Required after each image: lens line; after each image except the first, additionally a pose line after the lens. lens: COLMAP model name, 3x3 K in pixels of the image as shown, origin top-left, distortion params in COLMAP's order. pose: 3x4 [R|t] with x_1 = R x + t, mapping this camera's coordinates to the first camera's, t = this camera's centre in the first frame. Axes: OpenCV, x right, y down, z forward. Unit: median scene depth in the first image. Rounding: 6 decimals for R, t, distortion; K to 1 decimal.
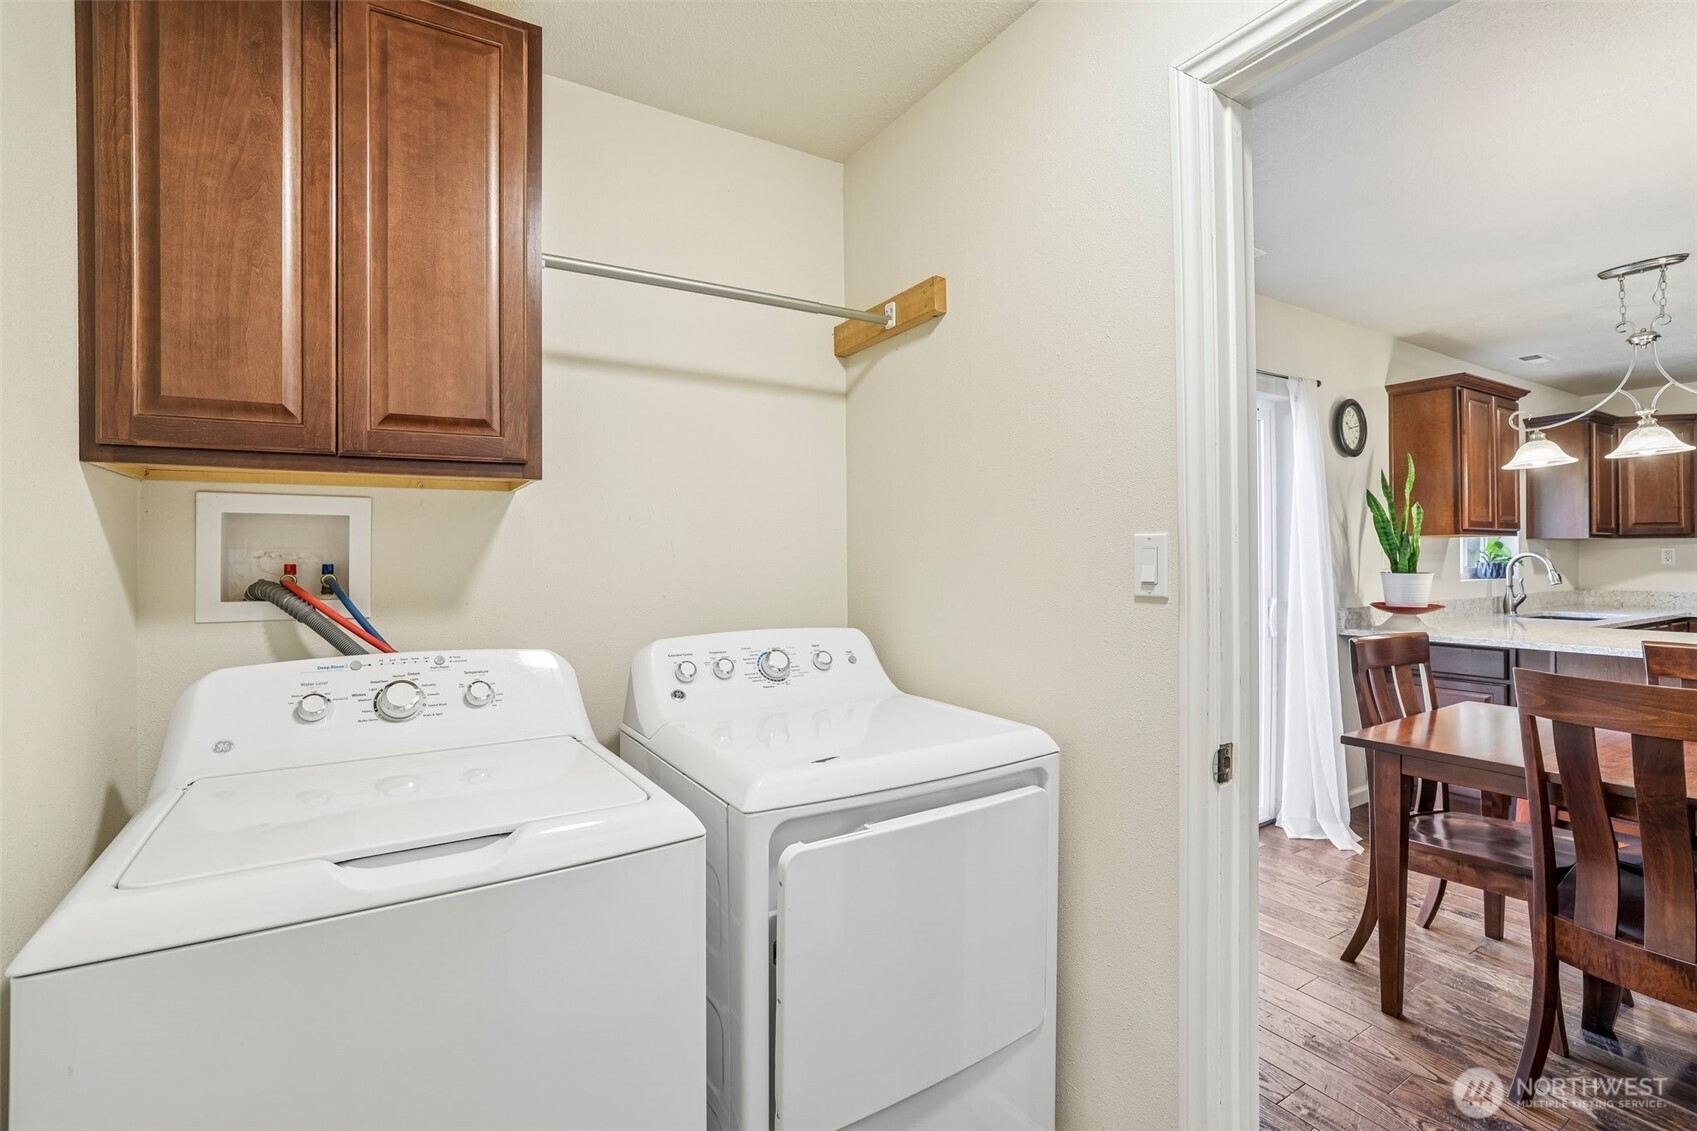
lens RADIAL K [[759.8, 0, 846.3], [0, 759.8, 557.4], [0, 0, 1]] dist [-0.027033, 0.000387]
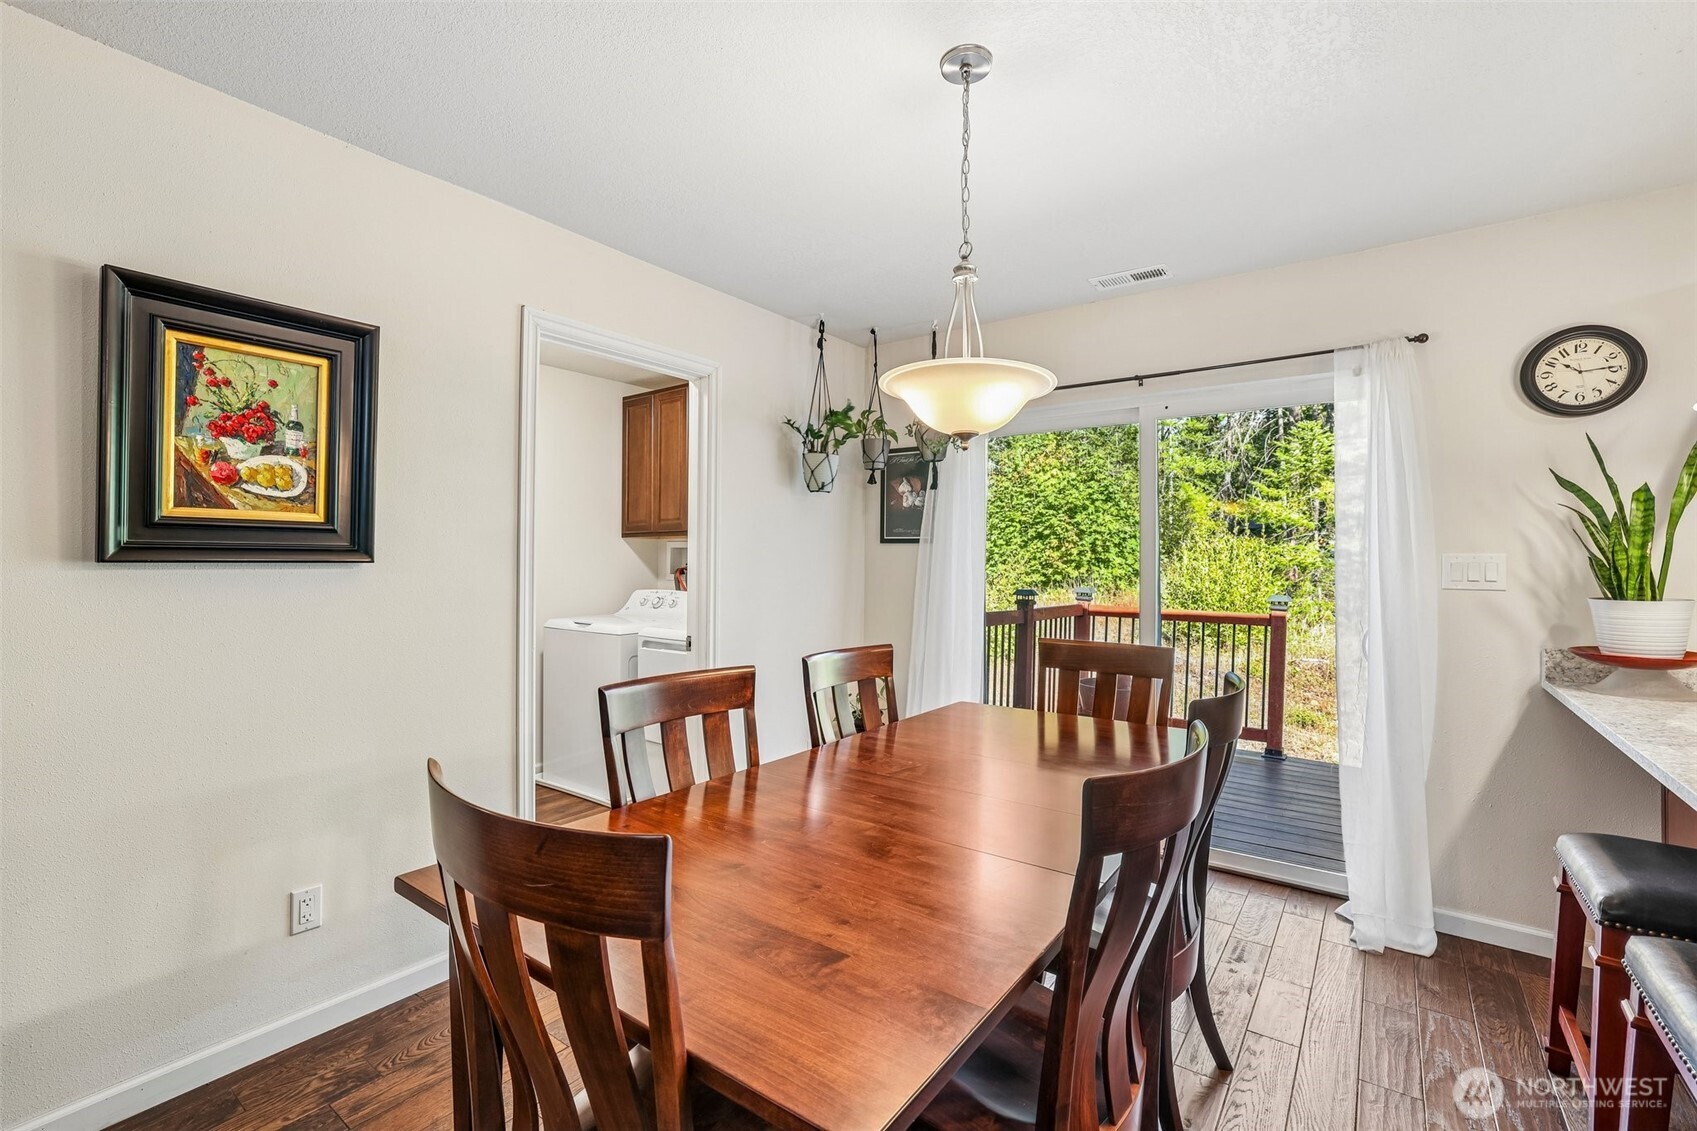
lens RADIAL K [[748.5, 0, 840.0], [0, 748.5, 559.9], [0, 0, 1]] dist [-0.045163, 0.016240]
pose [[0.375482, 0.006590, -0.926806, 0.919924], [-0.004043, 0.999977, 0.005473, -0.010595], [0.926821, 0.001692, 0.375499, 0.161000]]
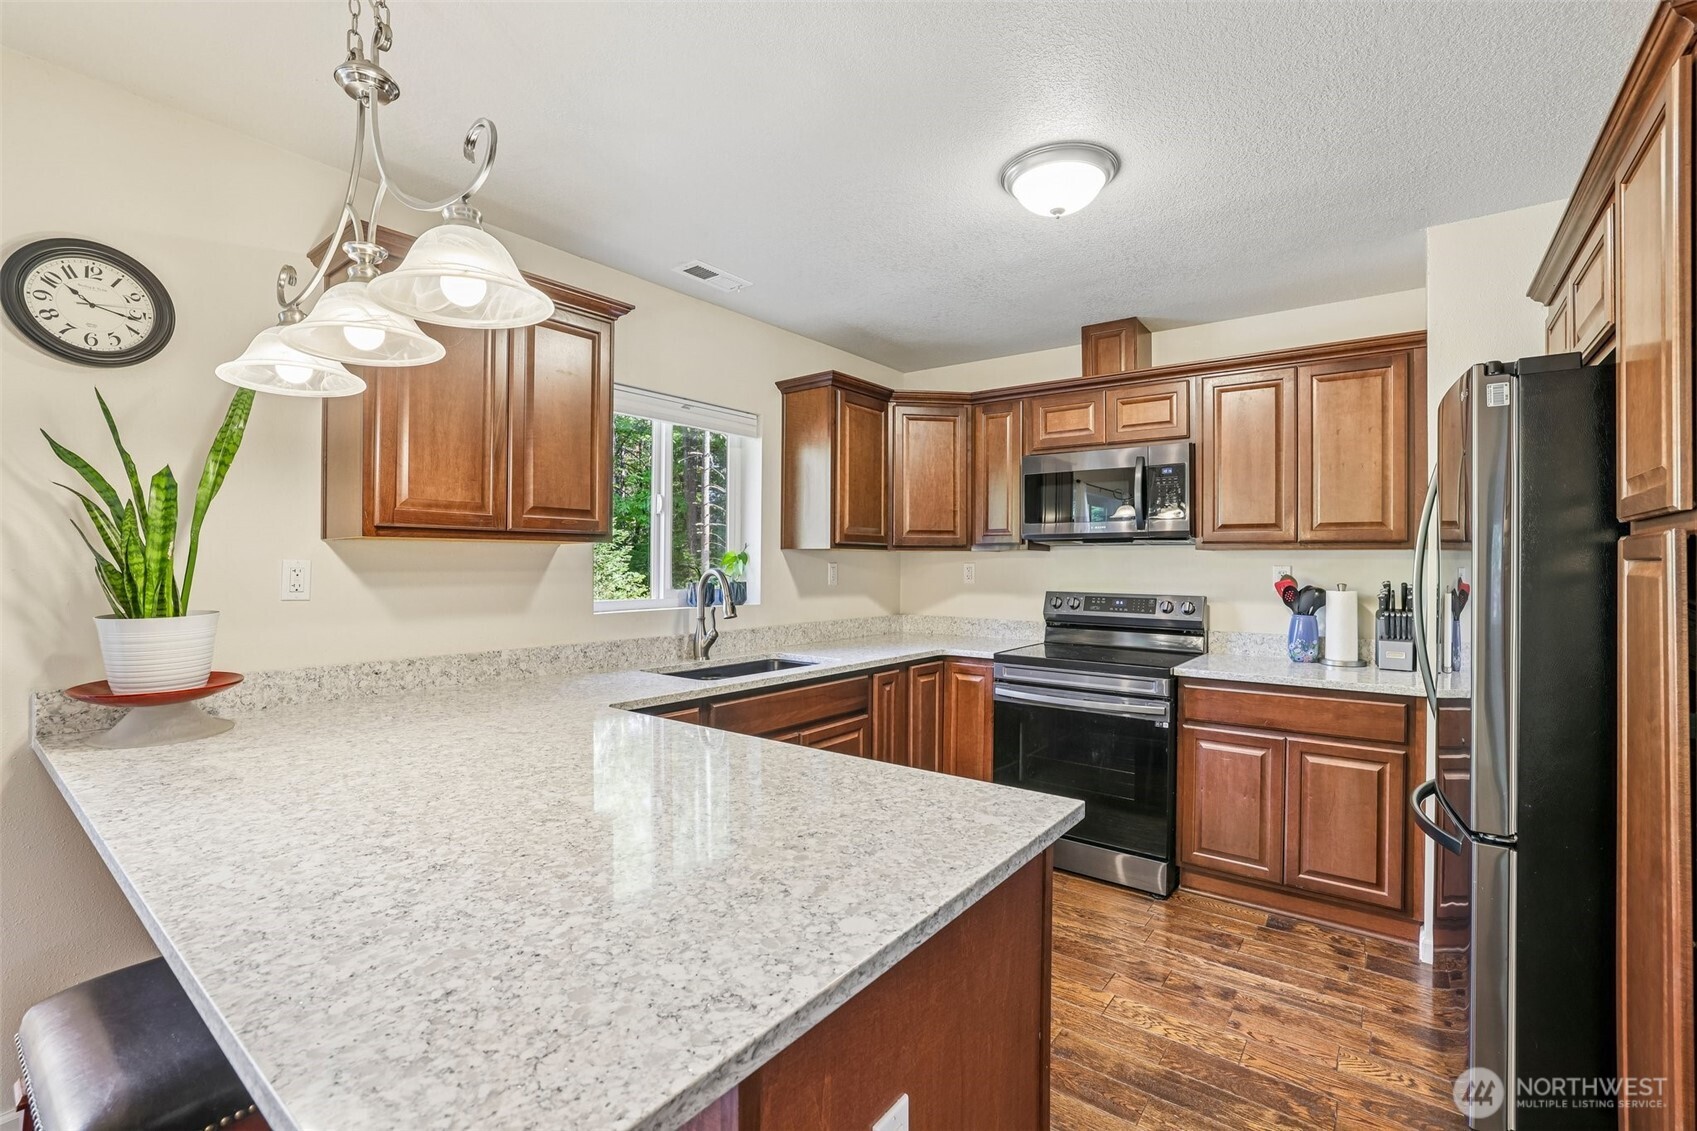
lens RADIAL K [[748.5, 0, 840.0], [0, 748.5, 559.9], [0, 0, 1]] dist [-0.045163, 0.016240]
pose [[0.932611, 0.013446, 0.360633, 0.861532], [-0.013295, 0.999907, -0.002900, -0.016014], [-0.360639, -0.002090, 0.932703, 0.367068]]
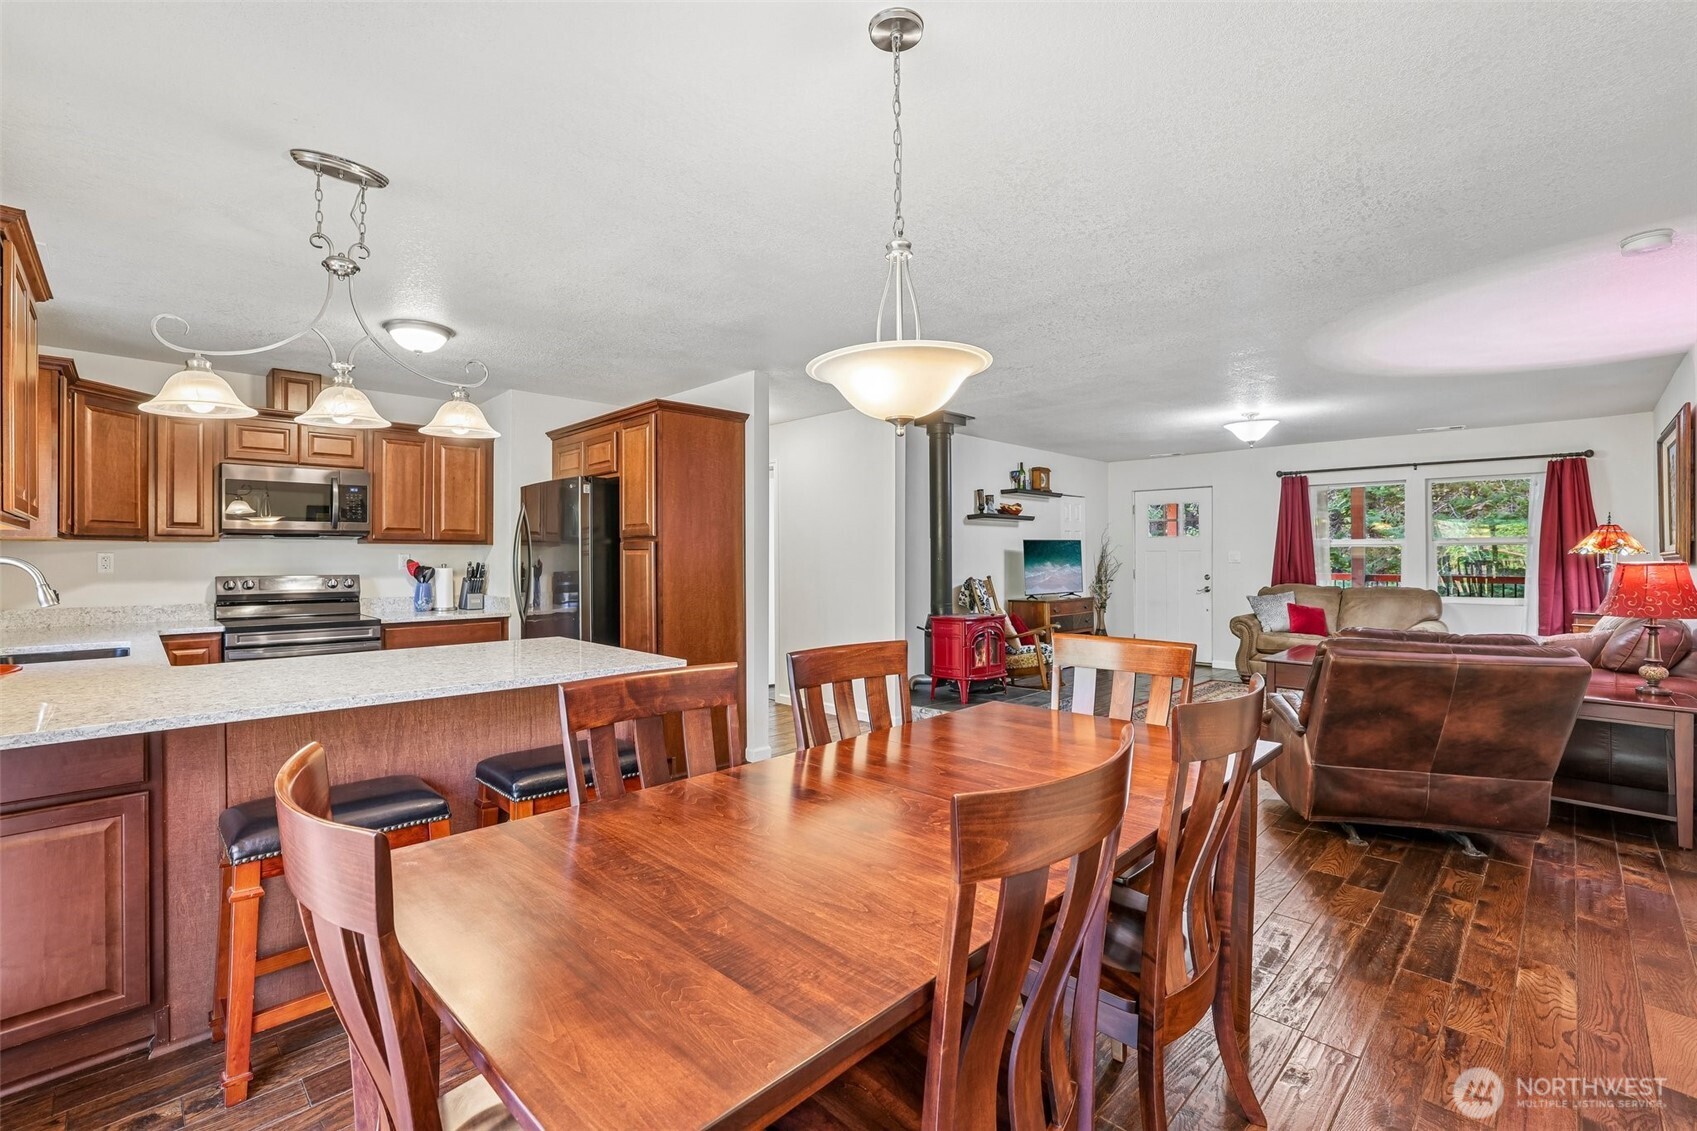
lens RADIAL K [[741.4, 0, 836.4], [0, 741.4, 555.6], [0, 0, 1]] dist [-0.044525, 0.018587]
pose [[-0.230549, 0.007976, 0.973028, 0.201376], [-0.001777, 0.999961, -0.008618, -0.005678], [-0.973059, -0.003716, -0.230526, 0.498687]]
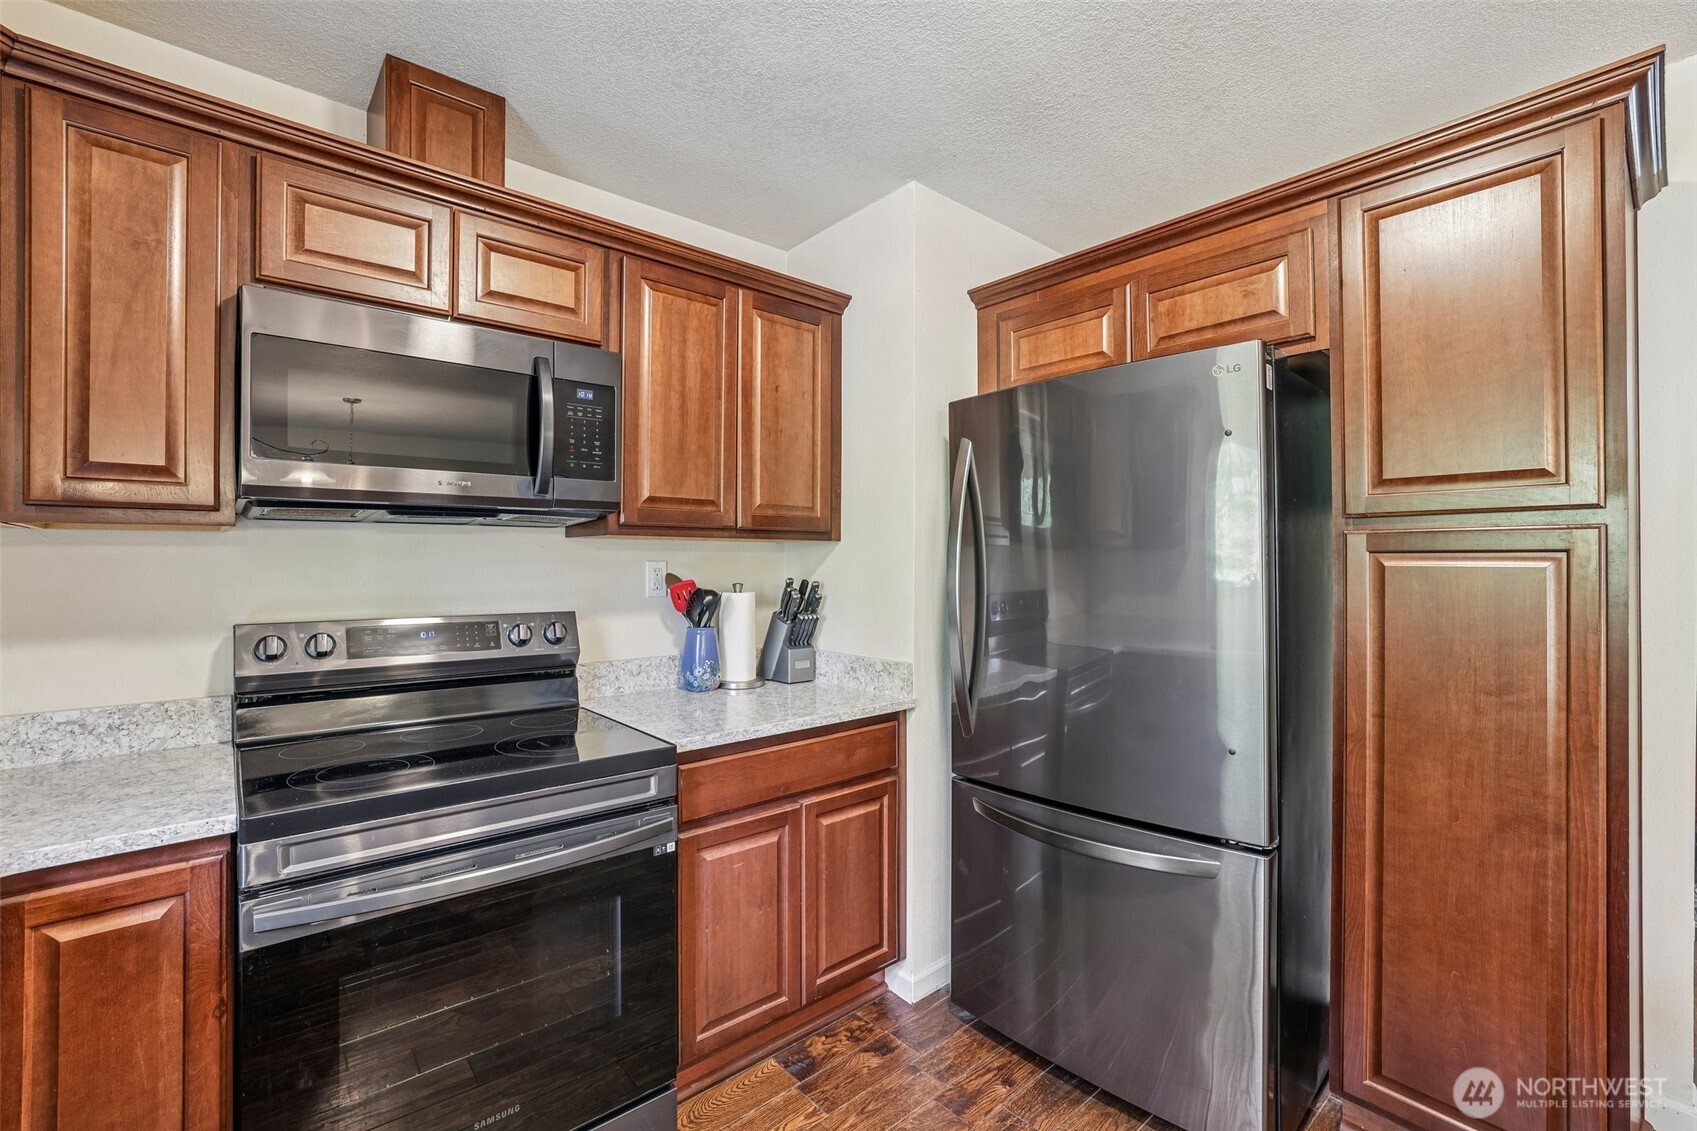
lens RADIAL K [[739.2, 0, 844.8], [0, 739.2, 557.6], [0, 0, 1]] dist [-0.045452, 0.015826]
pose [[-0.169802, 0.012285, 0.985402, 1.003748], [-0.000342, 0.999921, -0.012525, -0.013924], [-0.985478, -0.002464, -0.169784, 0.880469]]
